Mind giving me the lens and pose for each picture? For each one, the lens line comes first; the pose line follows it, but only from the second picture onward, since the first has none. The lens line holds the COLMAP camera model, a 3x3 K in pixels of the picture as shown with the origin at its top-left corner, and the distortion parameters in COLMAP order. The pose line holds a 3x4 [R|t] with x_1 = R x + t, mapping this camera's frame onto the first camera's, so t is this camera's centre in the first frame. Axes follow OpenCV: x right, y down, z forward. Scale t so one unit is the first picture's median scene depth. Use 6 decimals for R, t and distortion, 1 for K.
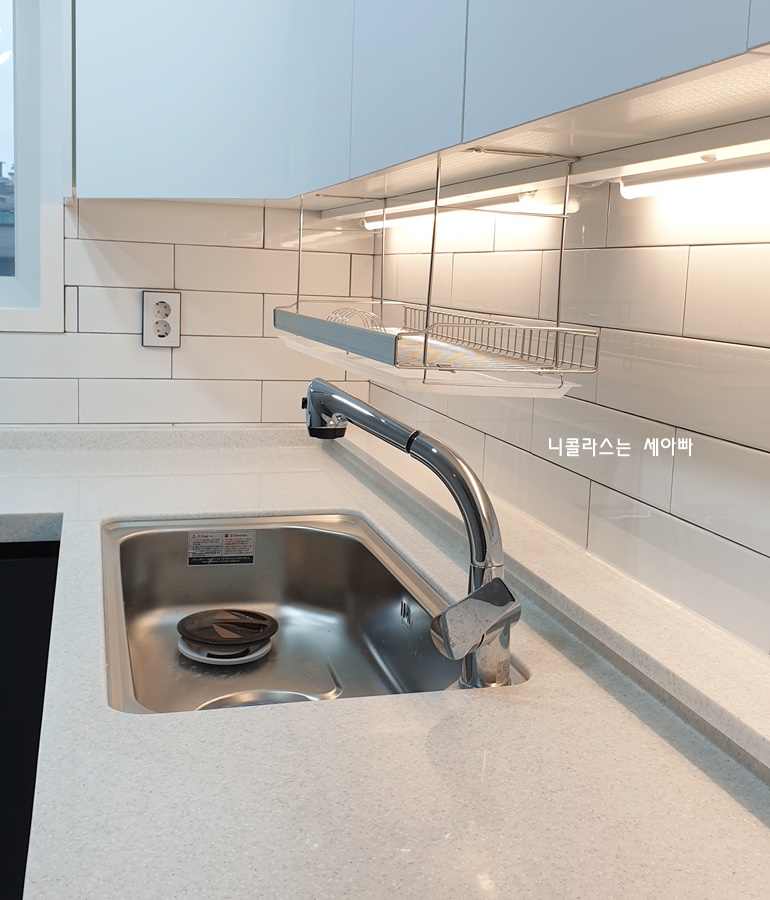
lens RADIAL K [[1073.3, 0, 385.0], [0, 1073.3, 450.0], [0, 0, 1]] dist [0.009037, 0.005301]
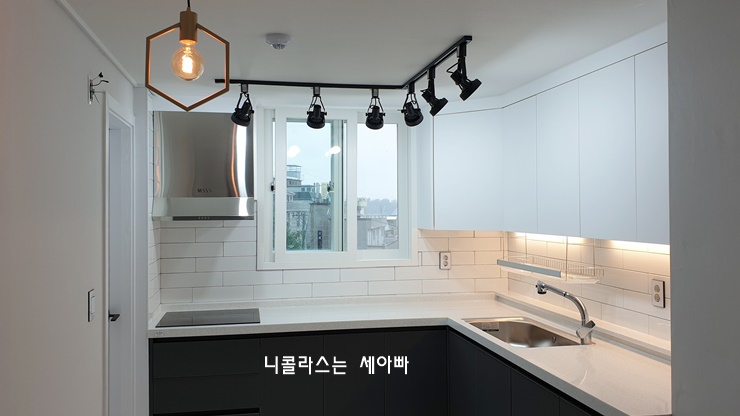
lens RADIAL K [[597.6, 0, 366.1], [0, 597.6, 198.4], [0, 0, 1]] dist [0.022093, -0.001749]
pose [[0.997101, -0.040558, -0.064376, -0.427801], [0.028176, 0.982755, -0.182751, 0.023738], [0.070678, 0.180408, 0.981049, -1.109323]]
